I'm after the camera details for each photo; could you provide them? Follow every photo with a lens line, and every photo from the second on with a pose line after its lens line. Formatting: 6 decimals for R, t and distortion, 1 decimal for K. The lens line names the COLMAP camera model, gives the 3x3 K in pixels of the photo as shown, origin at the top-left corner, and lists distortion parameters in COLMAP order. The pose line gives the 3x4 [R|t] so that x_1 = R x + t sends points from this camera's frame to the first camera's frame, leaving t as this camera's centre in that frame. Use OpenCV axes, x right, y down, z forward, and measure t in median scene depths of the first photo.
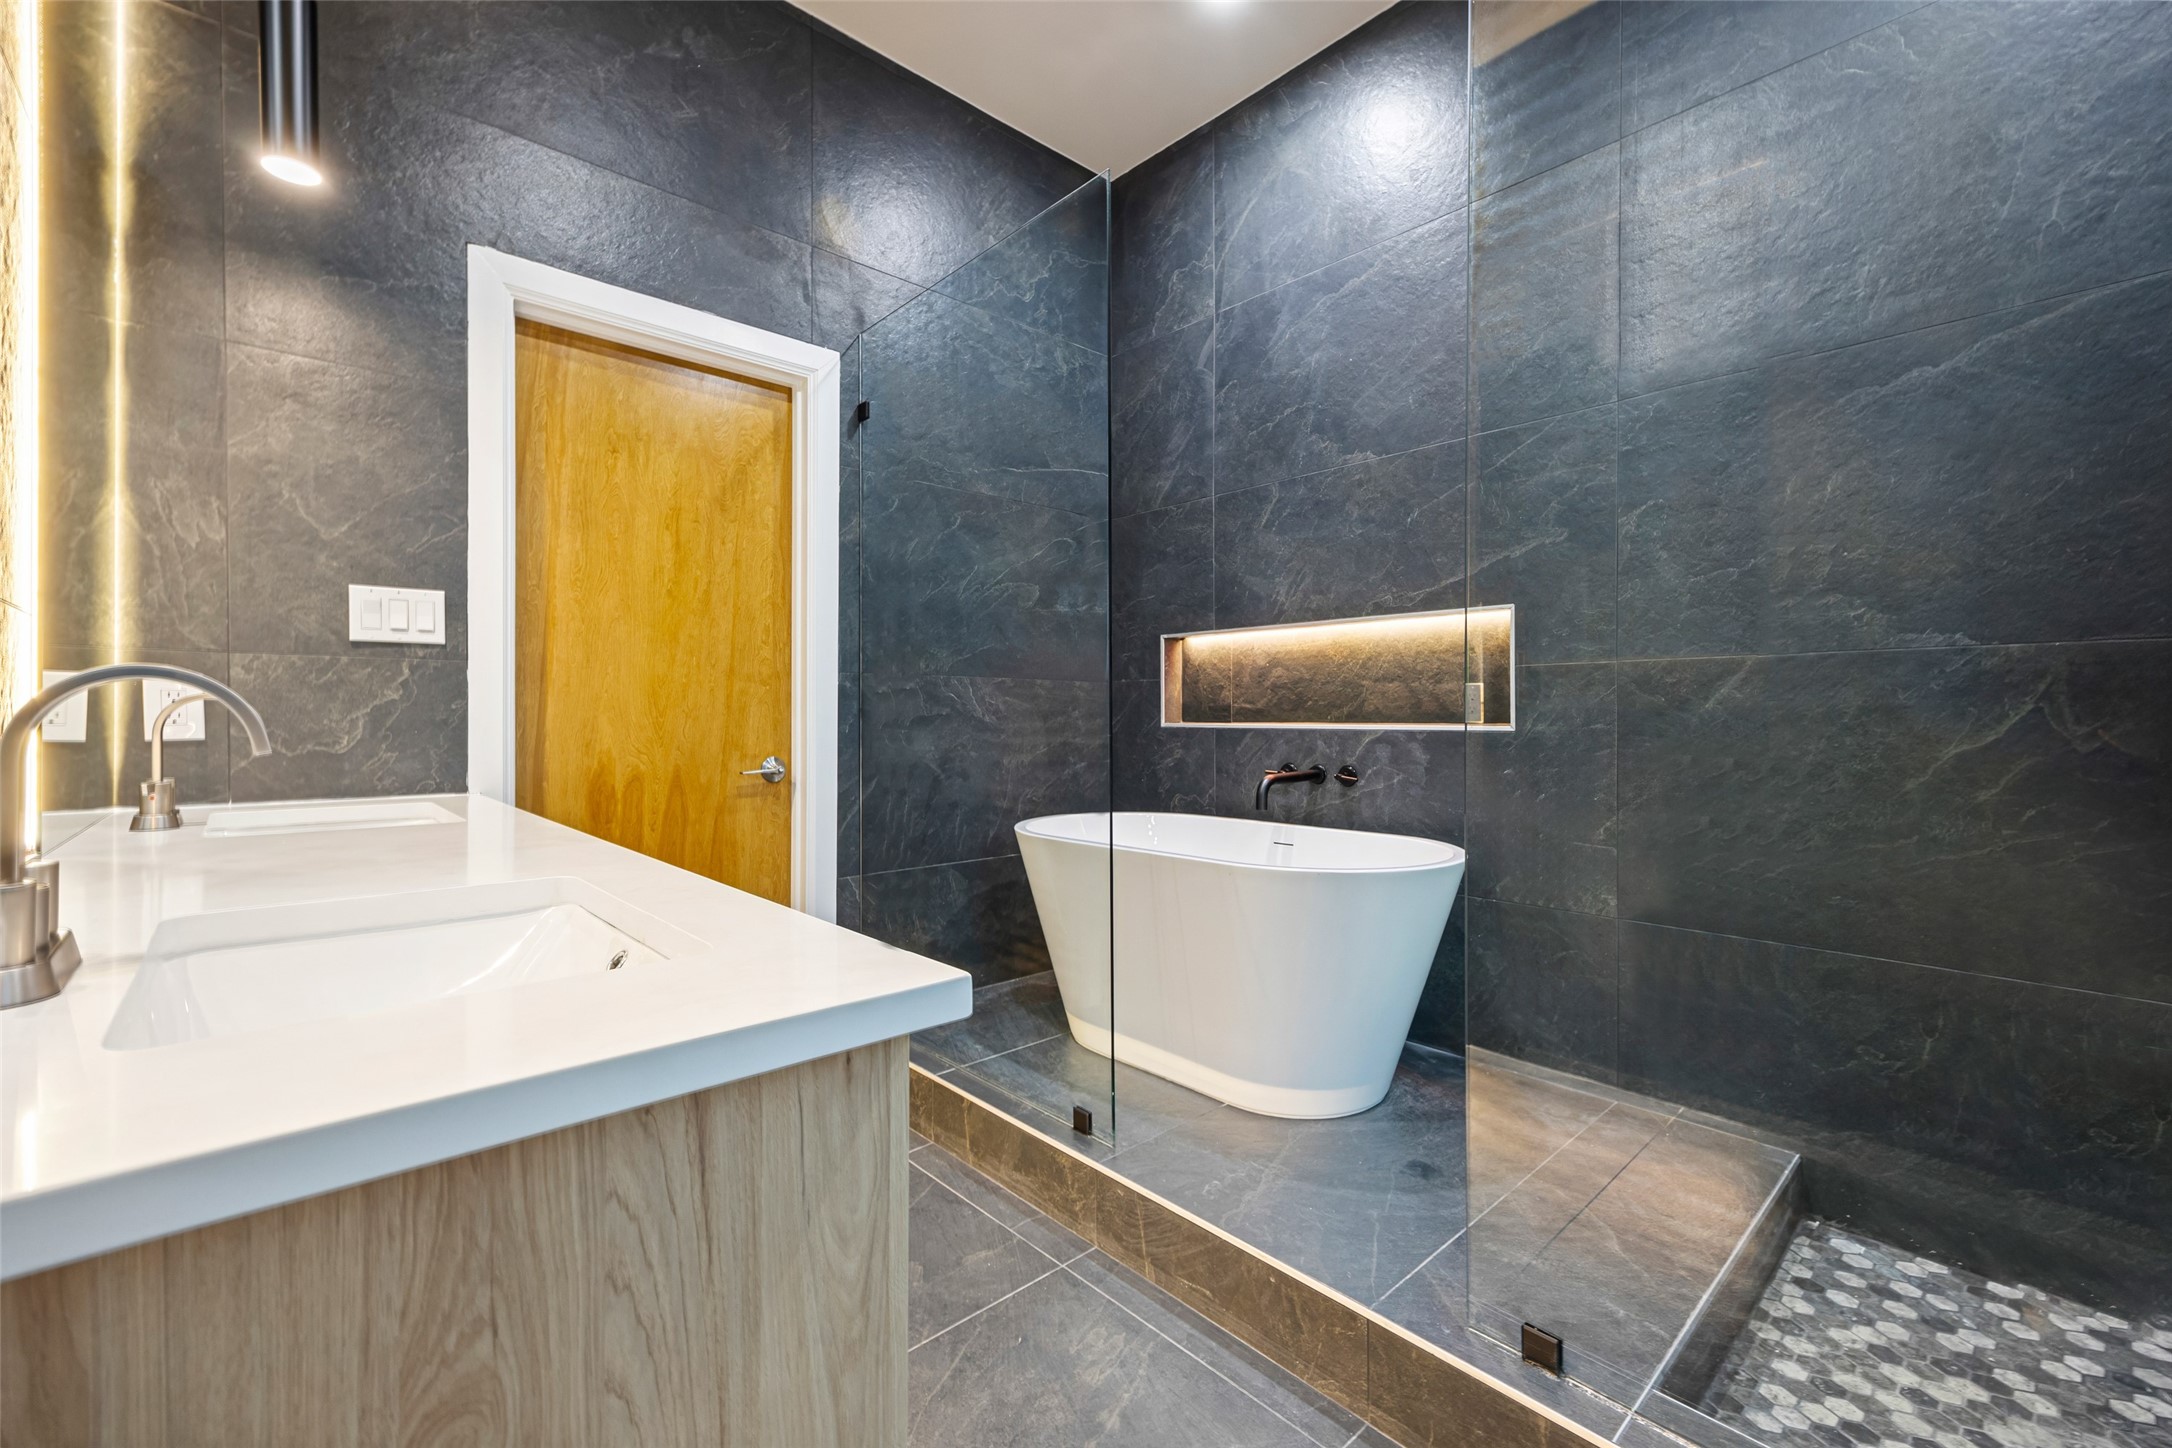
lens RADIAL K [[889.8, 0, 1087.7], [0, 889.8, 712.5], [0, 0, 1]] dist [-0.009527, 0.009959]
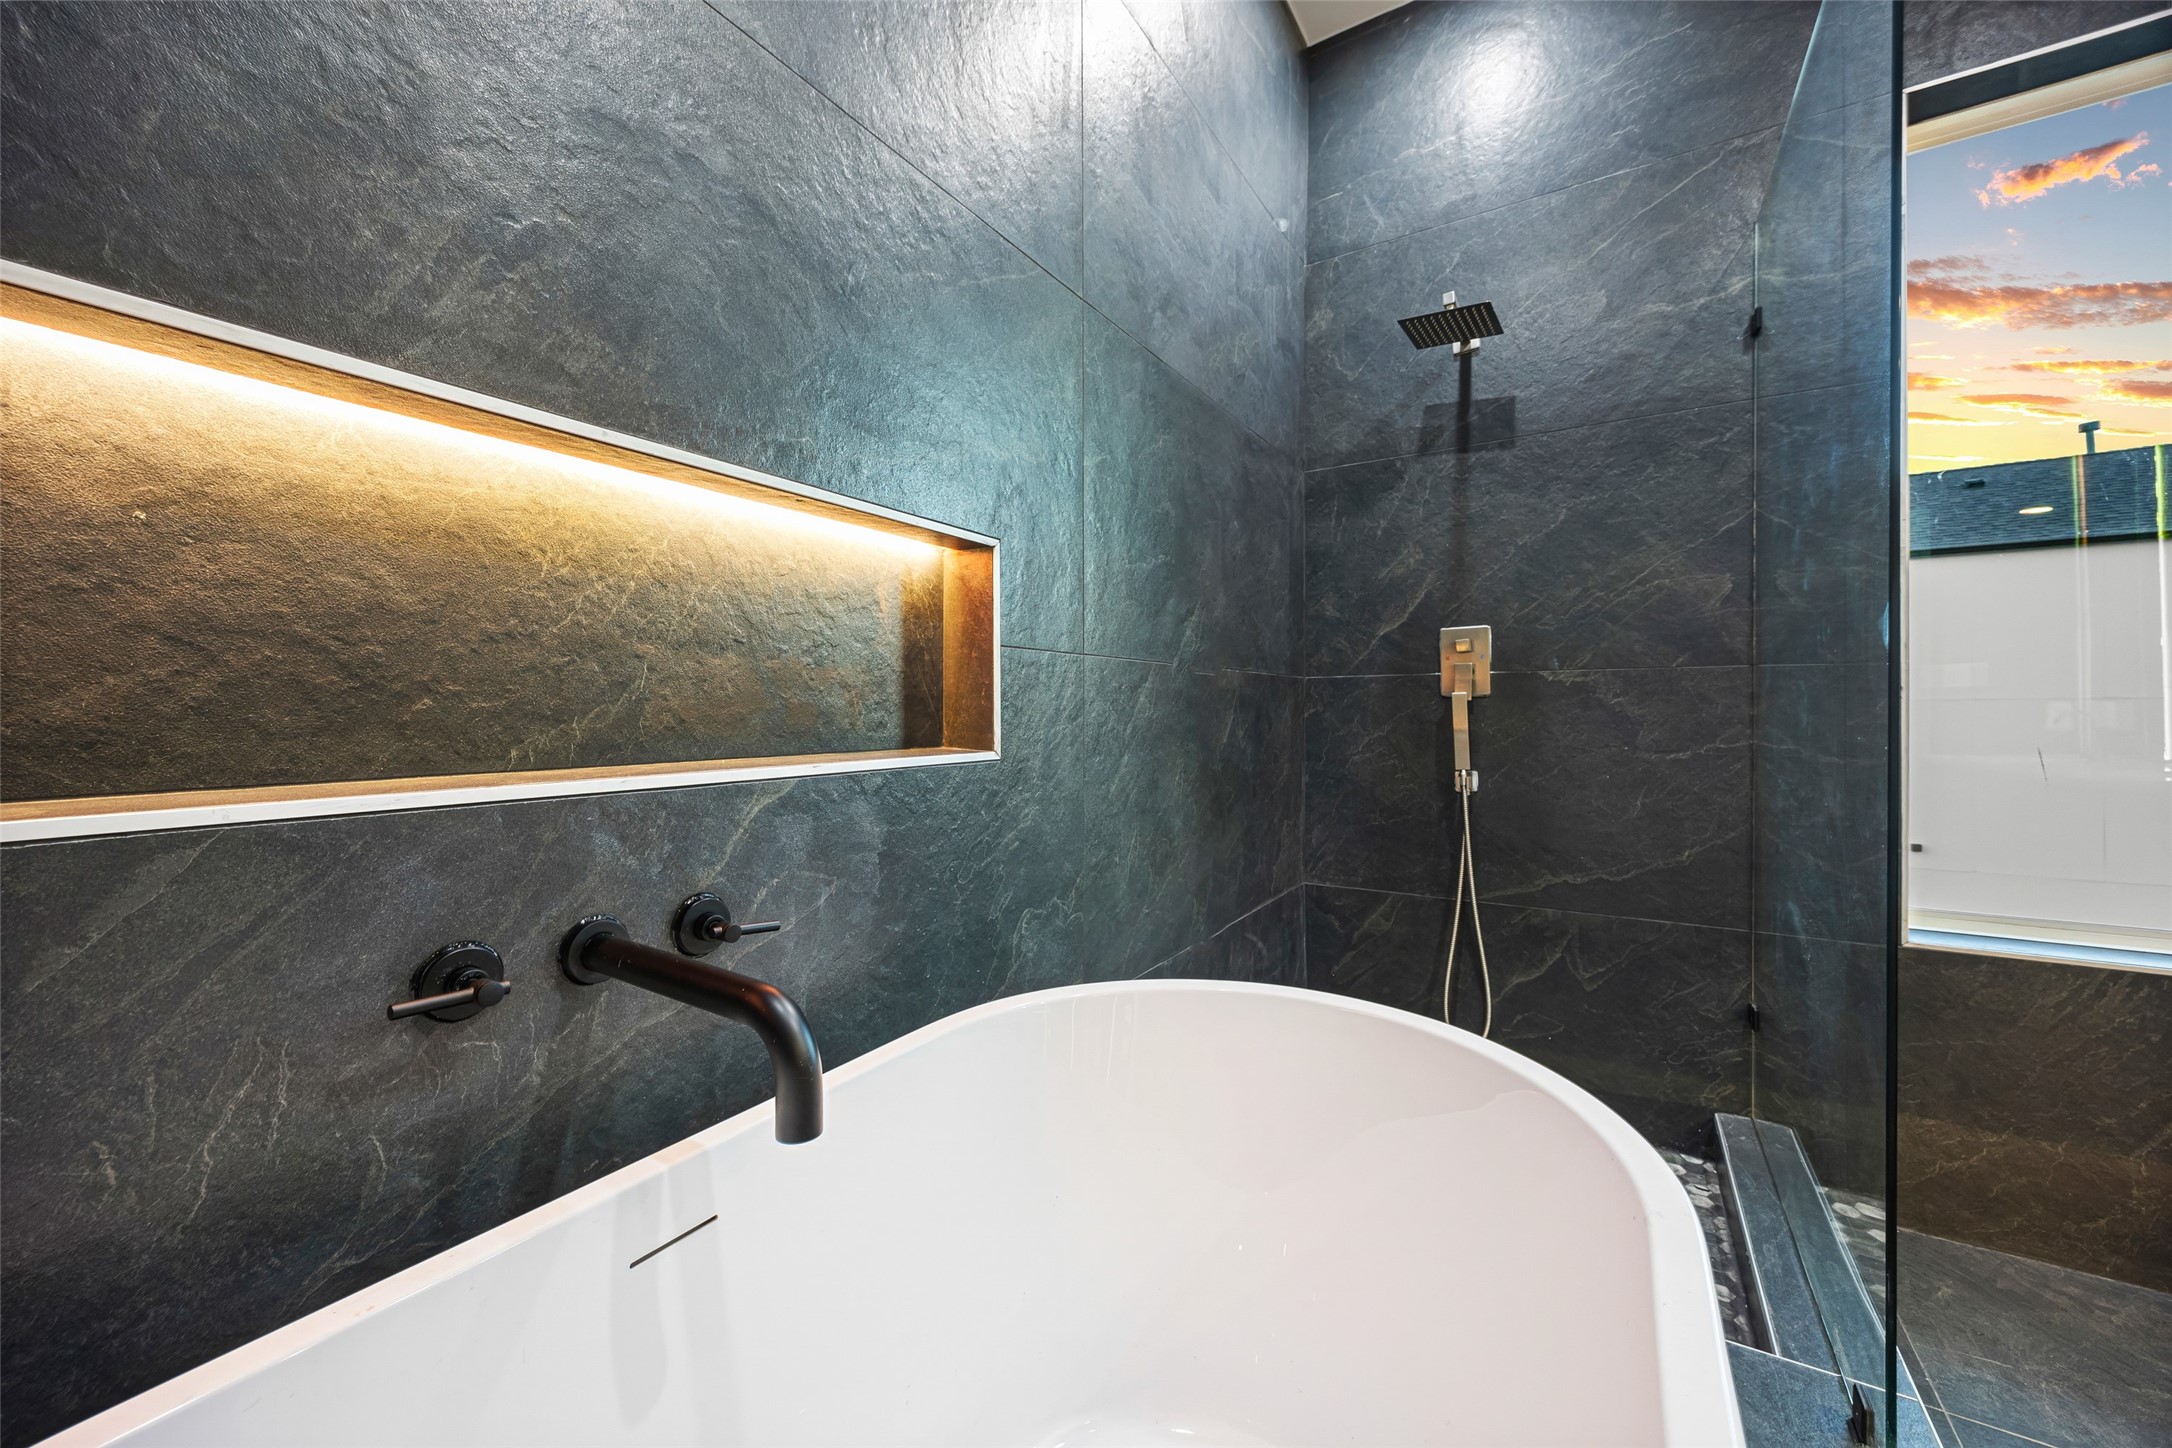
lens RADIAL K [[819.3, 0, 1086.0], [0, 819.3, 724.0], [0, 0, 1]] dist [-0.004370, -0.000065]
pose [[-0.258719, -0.009442, 0.965907, -0.045942], [0.004105, 0.999932, 0.010875, -0.007503], [-0.965944, 0.006779, -0.258662, 0.967784]]
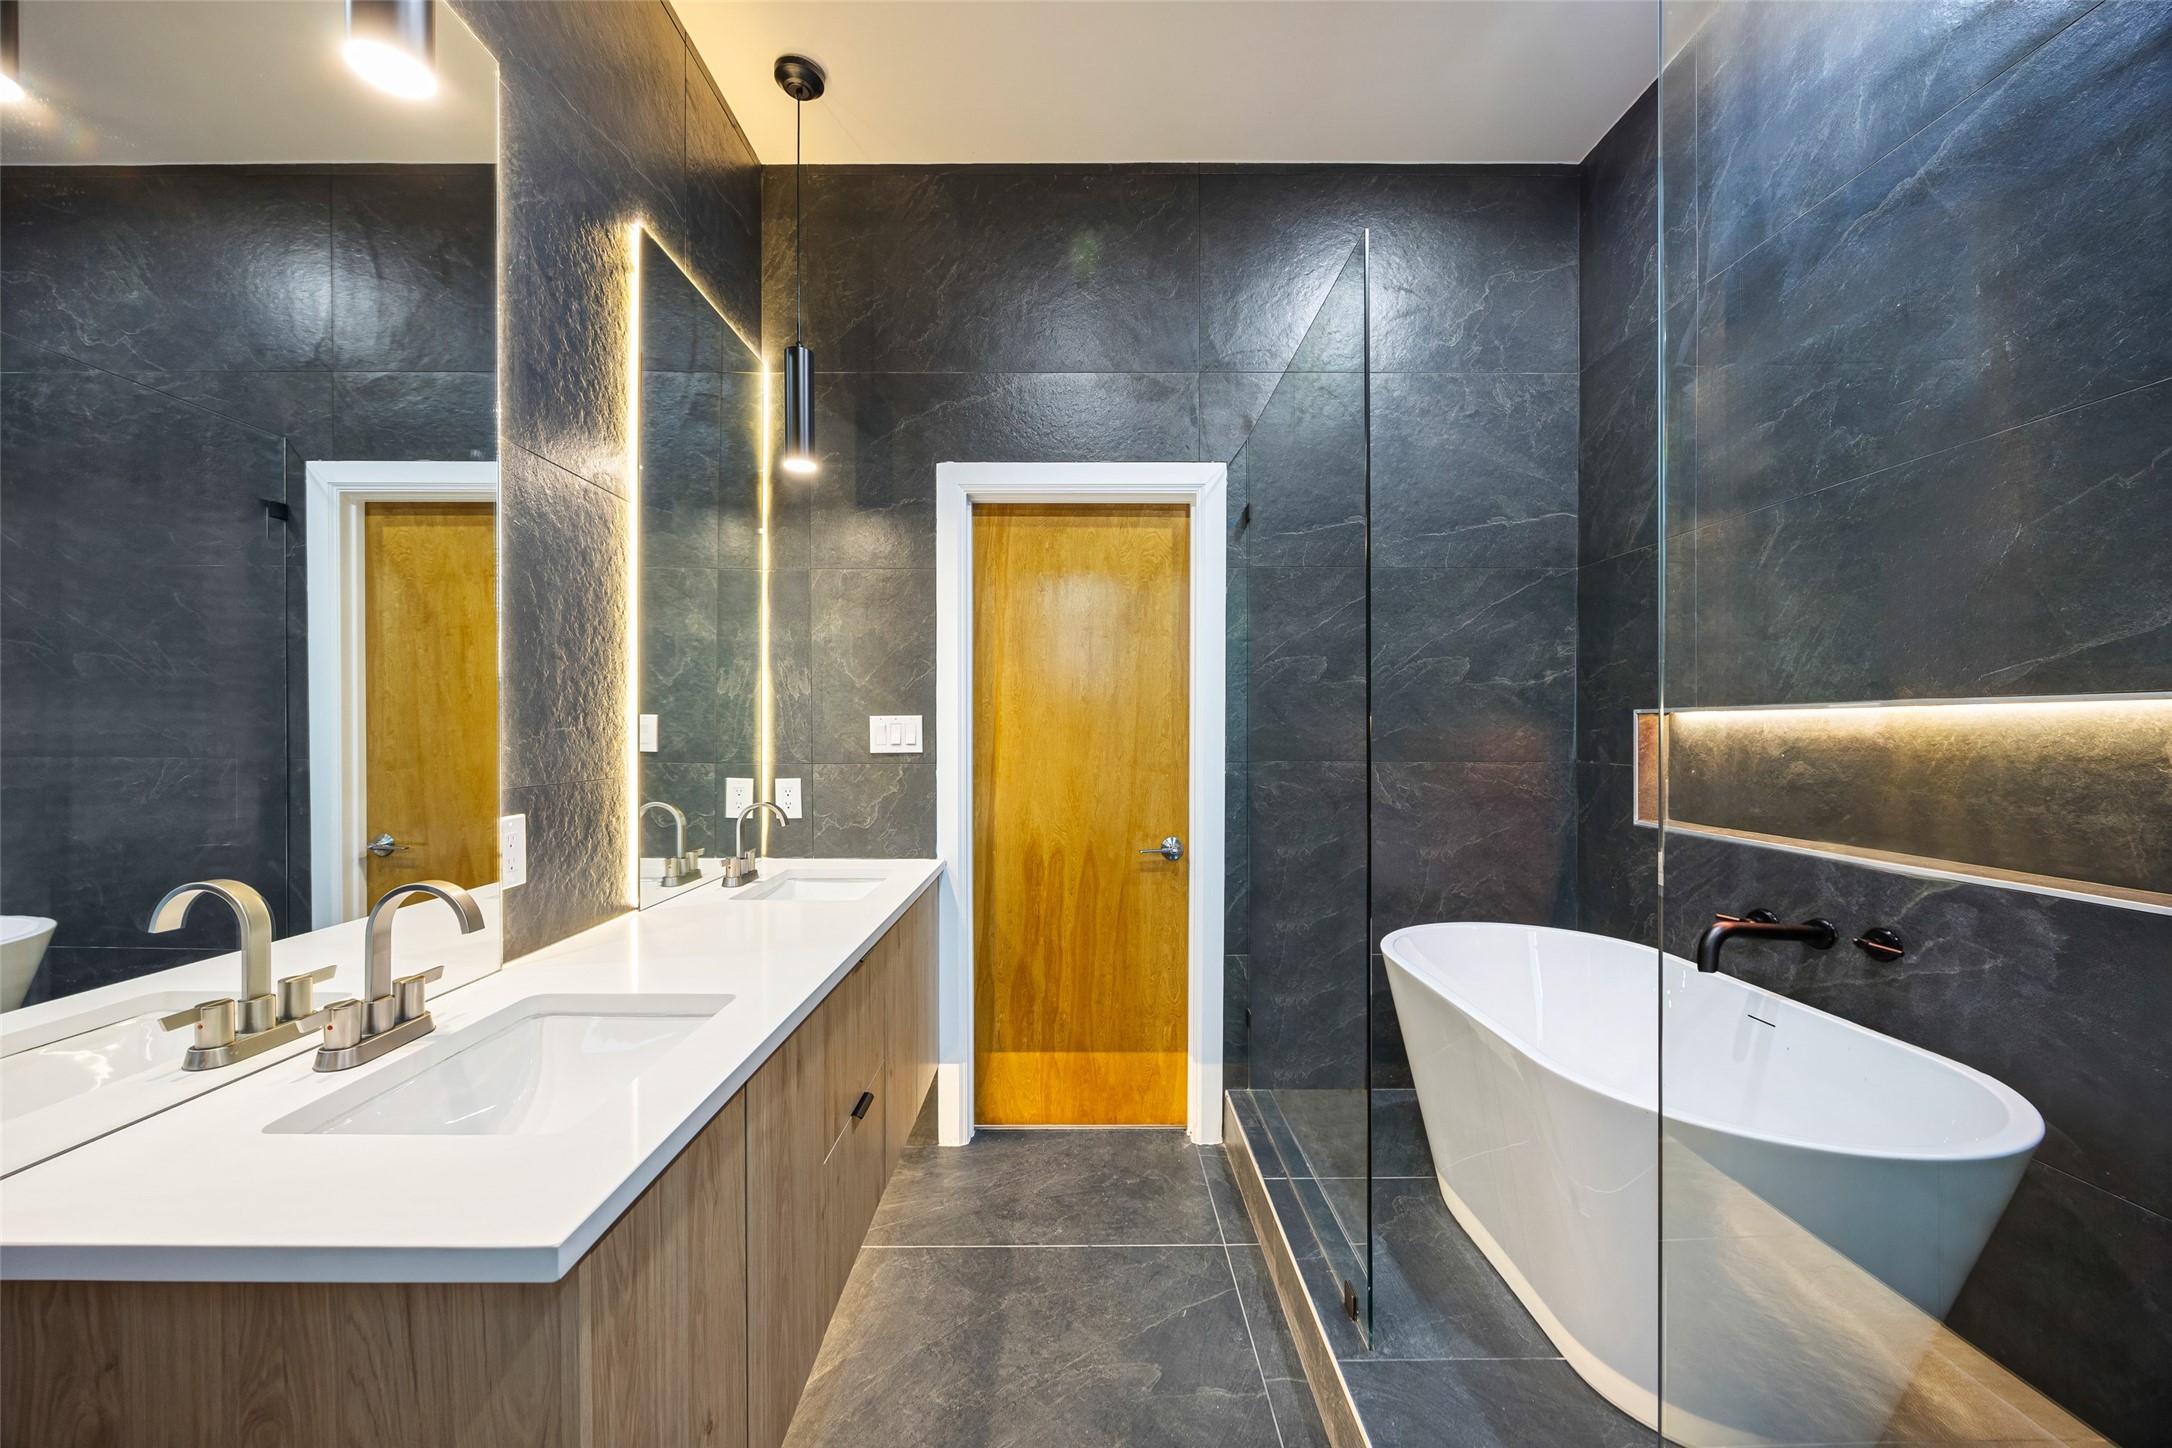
lens RADIAL K [[819.3, 0, 1086.0], [0, 819.3, 724.0], [0, 0, 1]] dist [-0.004370, -0.000065]
pose [[0.743569, -0.003612, -0.668649, 0.260232], [0.001202, 0.999991, -0.004064, -0.090014], [0.668658, 0.002218, 0.743567, 0.160105]]
